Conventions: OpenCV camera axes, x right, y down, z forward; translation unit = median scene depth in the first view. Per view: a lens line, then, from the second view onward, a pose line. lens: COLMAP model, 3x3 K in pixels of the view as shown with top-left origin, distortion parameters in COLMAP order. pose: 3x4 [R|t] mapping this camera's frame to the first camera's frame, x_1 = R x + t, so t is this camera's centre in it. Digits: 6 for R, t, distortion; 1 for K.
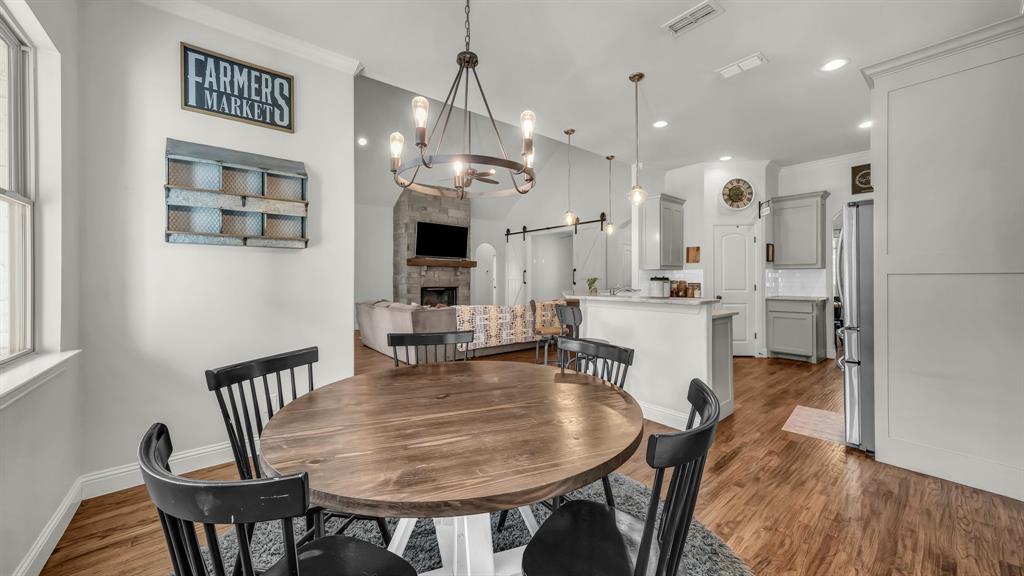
lens RADIAL K [[372.2, 0, 513.9], [0, 372.2, 278.6], [0, 0, 1]] dist [-0.001609, -0.000042]
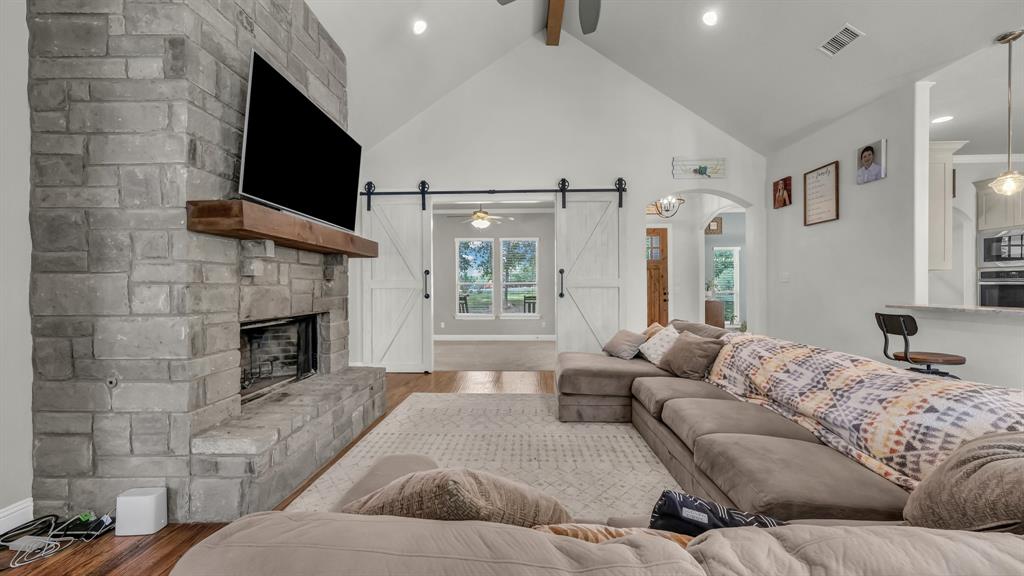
lens RADIAL K [[377.7, 0, 507.1], [0, 377.7, 287.0], [0, 0, 1]] dist [-0.008128, 0.005818]
pose [[0.653810, -0.004225, 0.756647, -0.499708], [0.005640, 0.999984, 0.000710, -0.001352], [-0.756638, 0.003804, 0.653824, 1.066651]]
